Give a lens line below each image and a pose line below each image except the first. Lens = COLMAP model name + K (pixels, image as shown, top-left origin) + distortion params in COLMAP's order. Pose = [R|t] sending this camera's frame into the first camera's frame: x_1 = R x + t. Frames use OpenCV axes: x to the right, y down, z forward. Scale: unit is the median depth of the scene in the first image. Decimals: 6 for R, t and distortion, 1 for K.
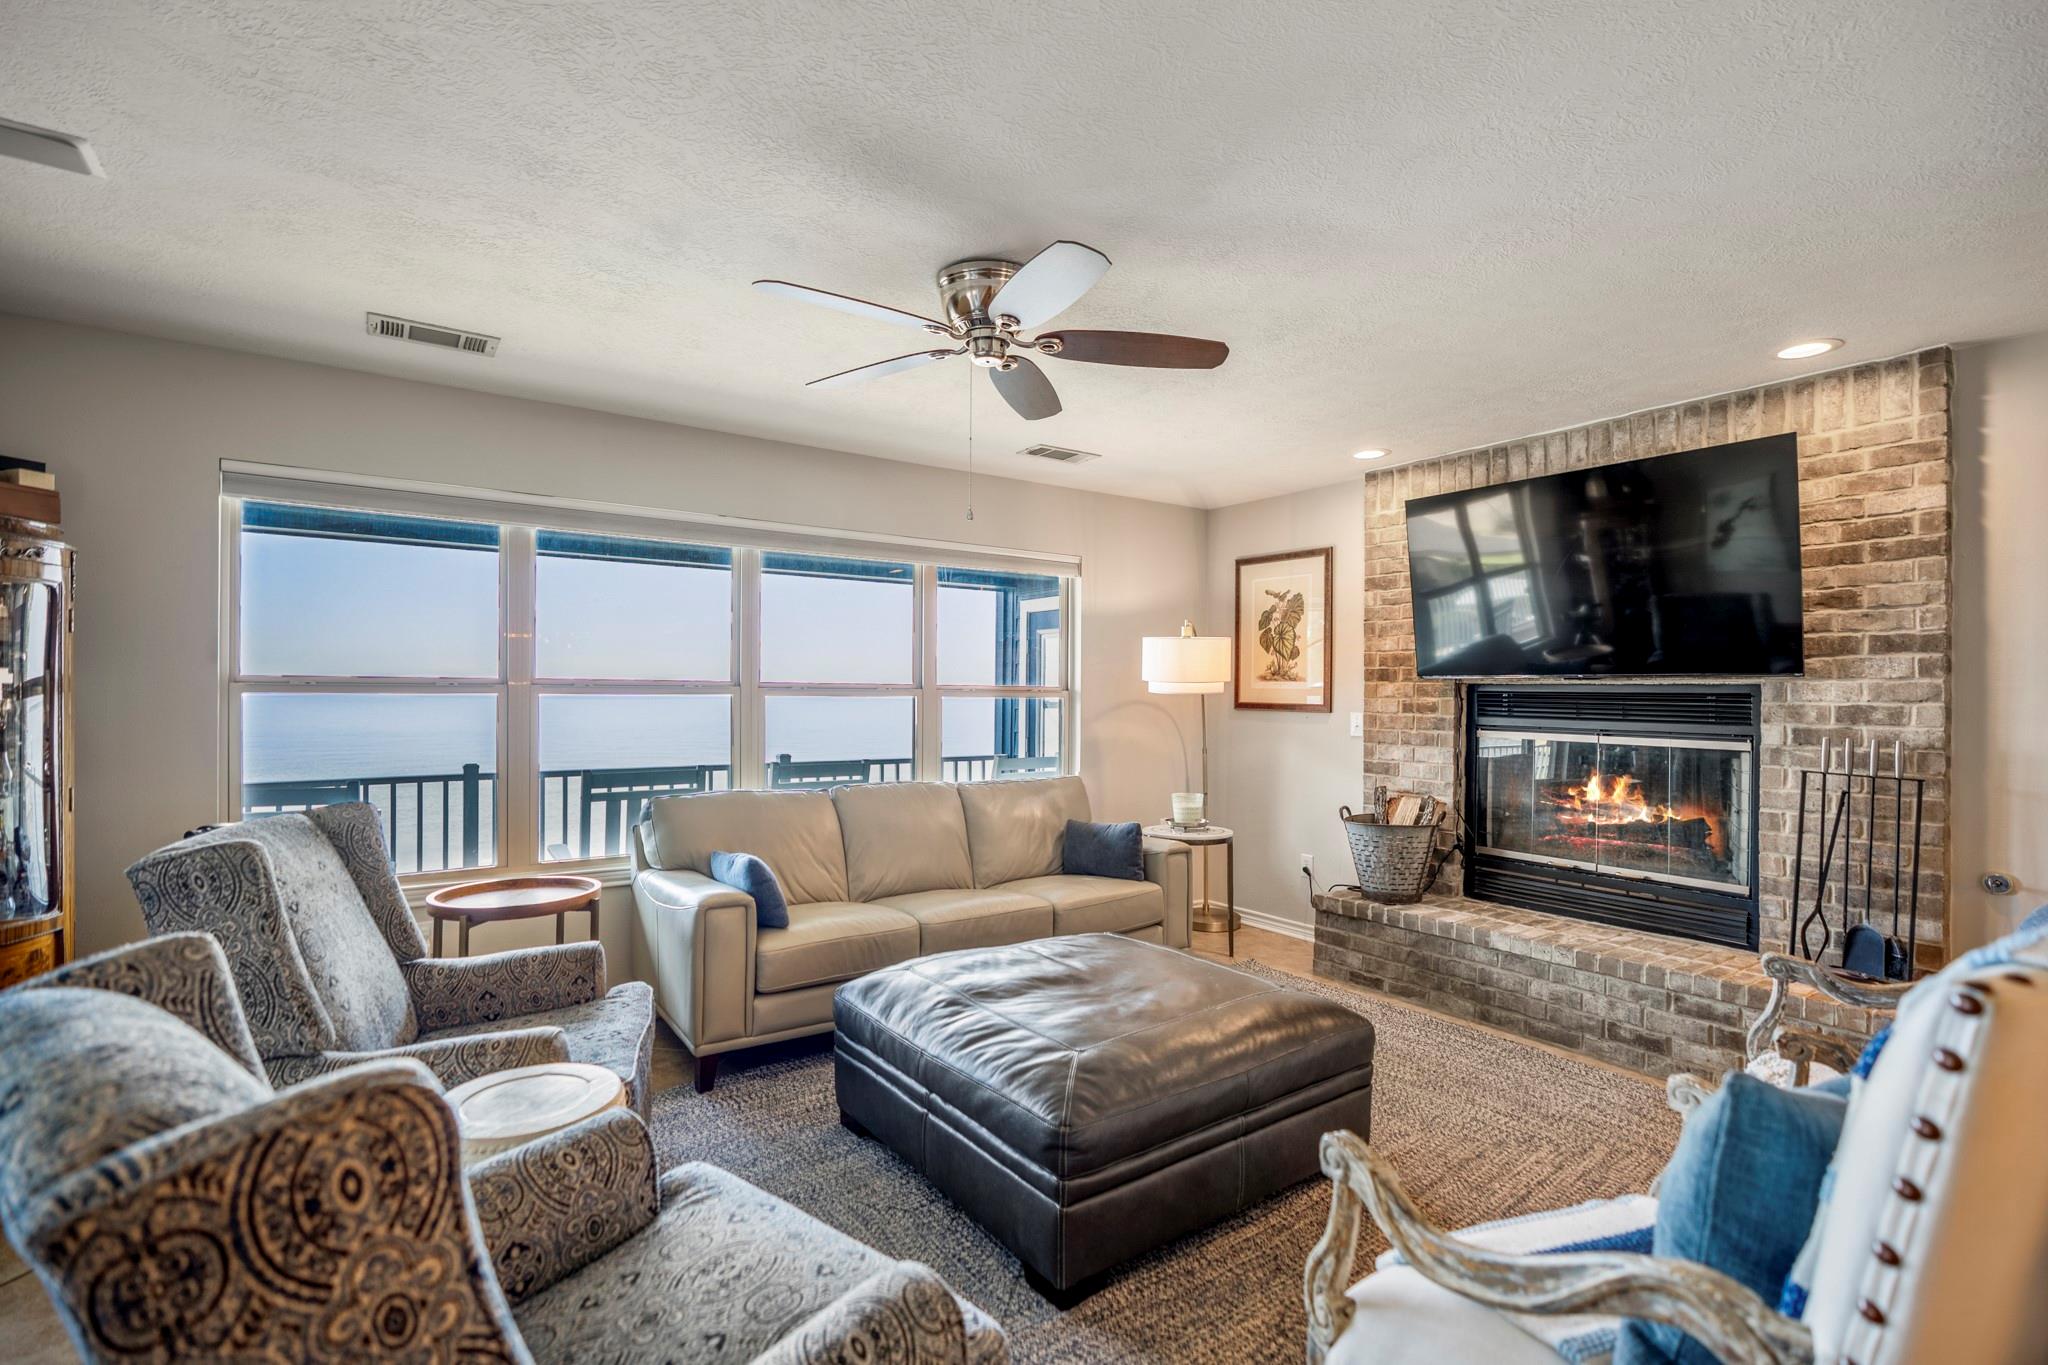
lens RADIAL K [[943.2, 0, 1013.2], [0, 943.2, 692.8], [0, 0, 1]] dist [-0.007568, 0.001369]
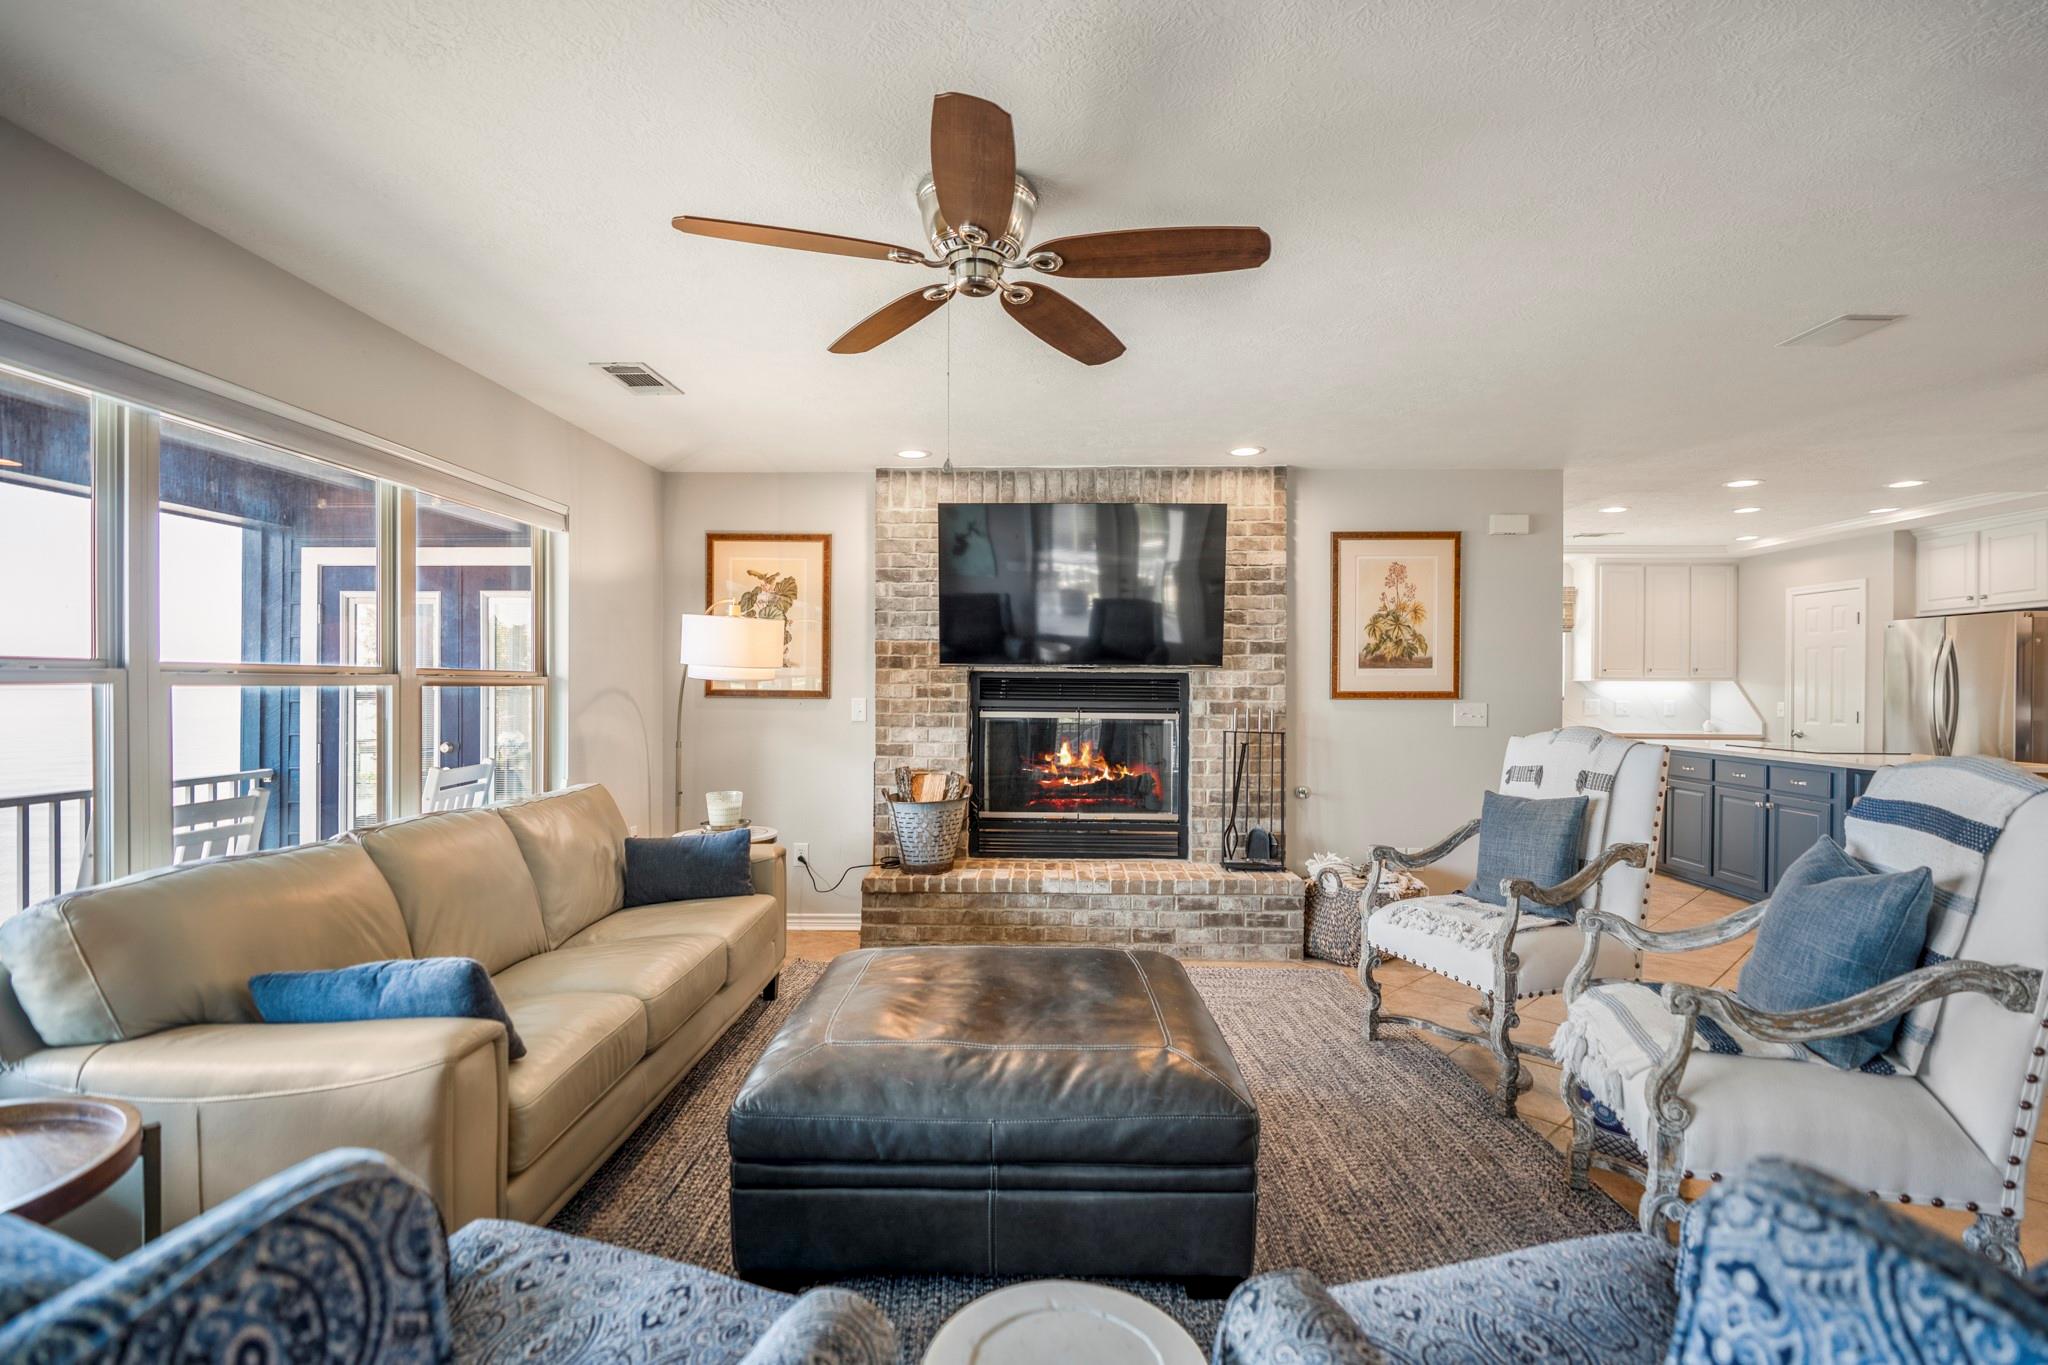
lens RADIAL K [[943.2, 0, 1018.5], [0, 943.2, 685.4], [0, 0, 1]] dist [-0.007568, 0.001369]
pose [[0.590091, -0.006868, 0.807308, -0.444879], [0.000247, 0.999965, 0.008327, -0.001794], [-0.807337, -0.004714, 0.590072, 0.300656]]
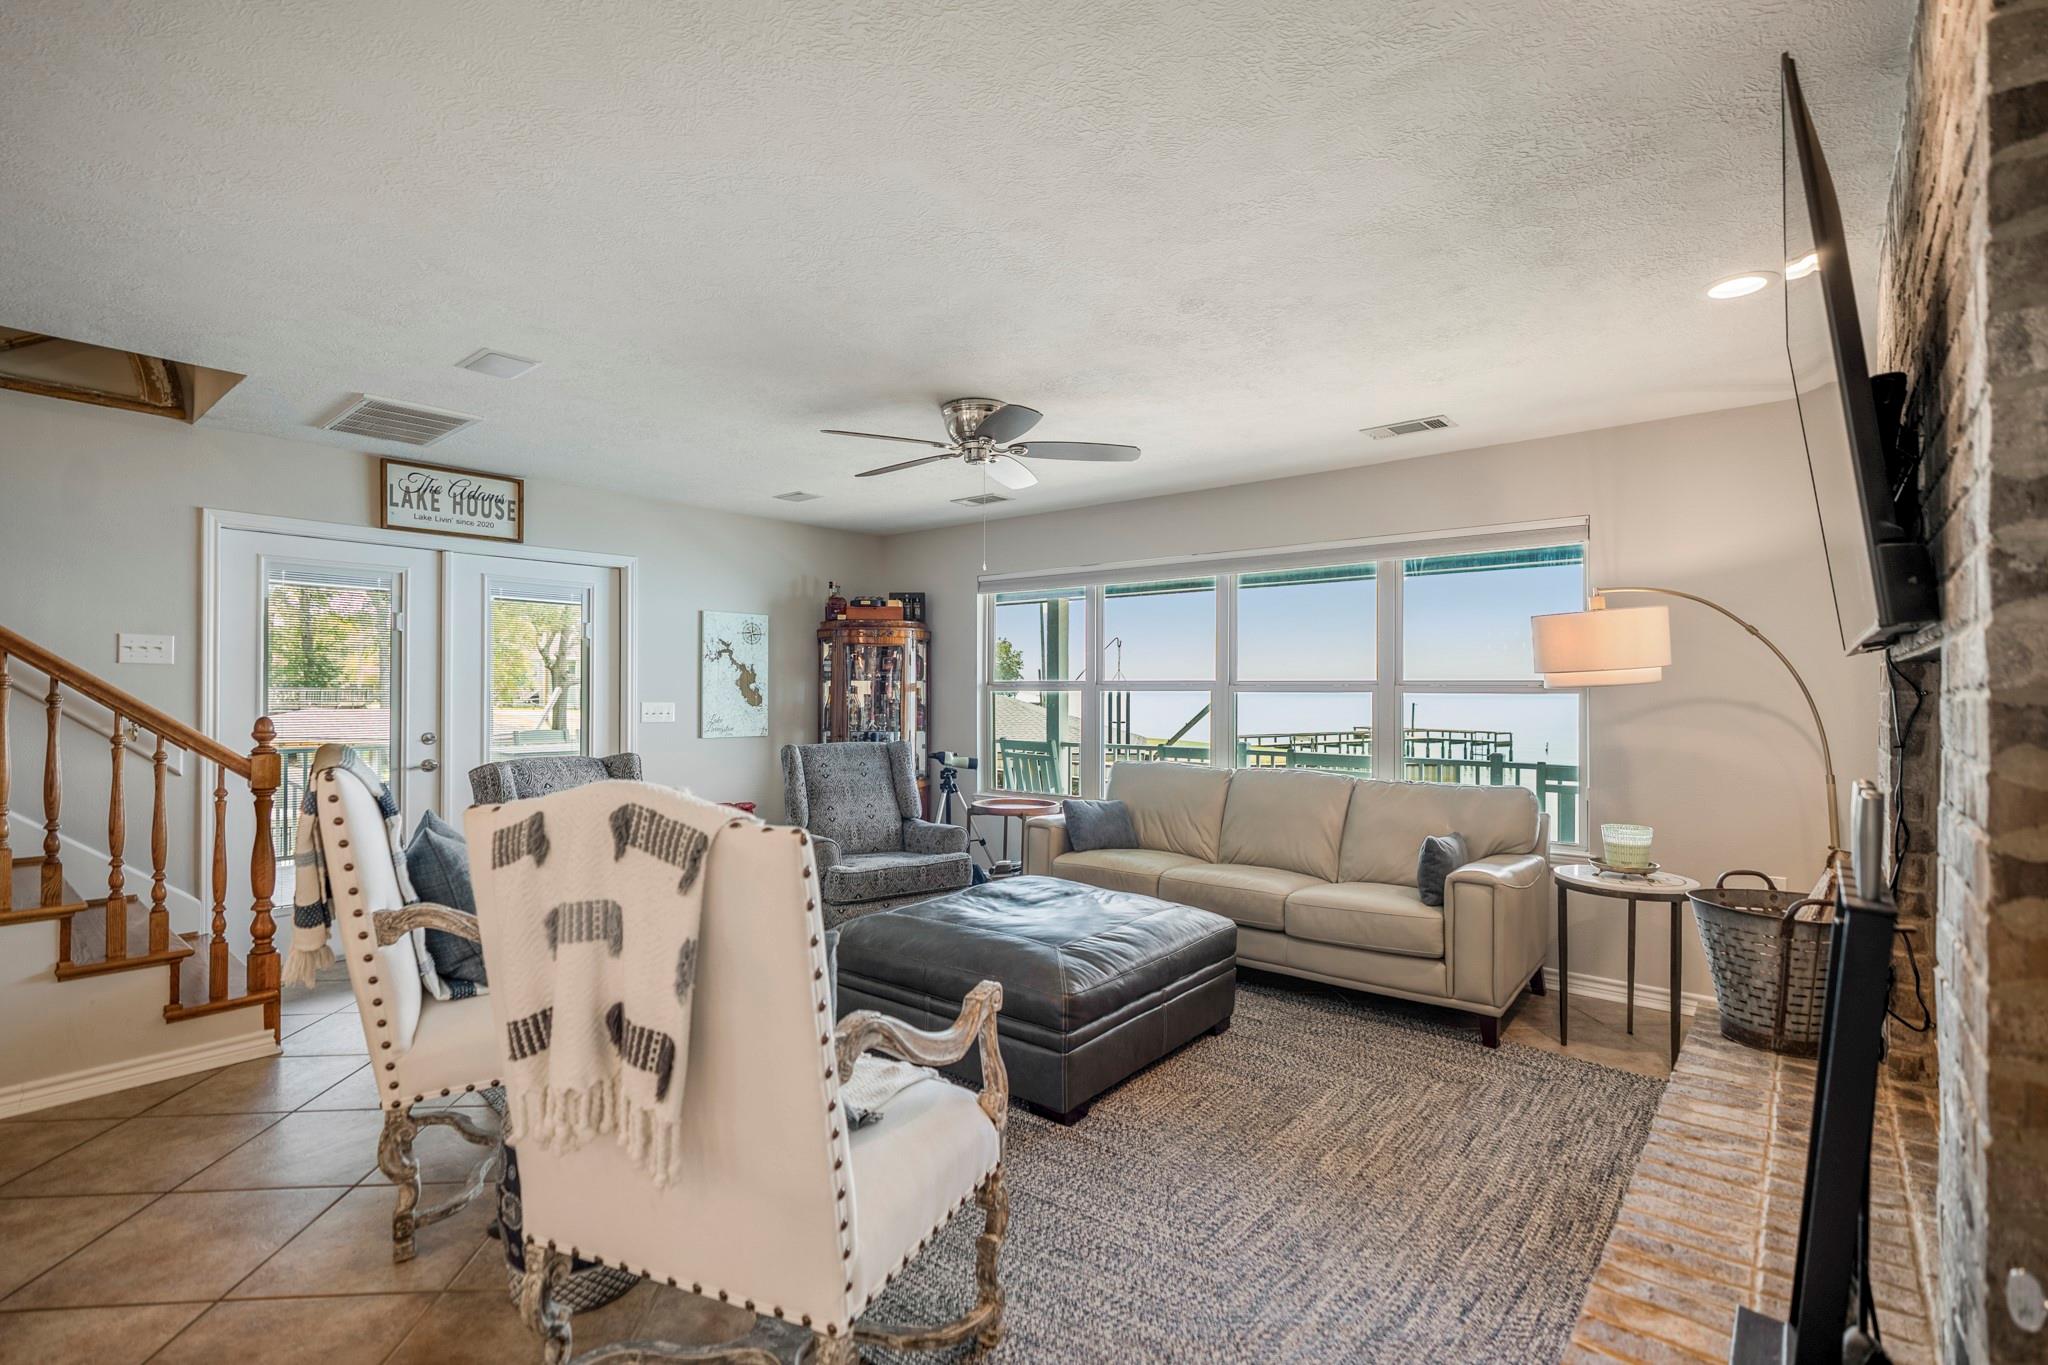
lens RADIAL K [[943.2, 0, 1030.5], [0, 943.2, 687.0], [0, 0, 1]] dist [-0.007568, 0.001369]
pose [[0.268058, -0.010131, -0.963349, 0.897681], [-0.000507, 0.999943, -0.010656, 0.010043], [0.963403, 0.003345, 0.268038, 0.436067]]
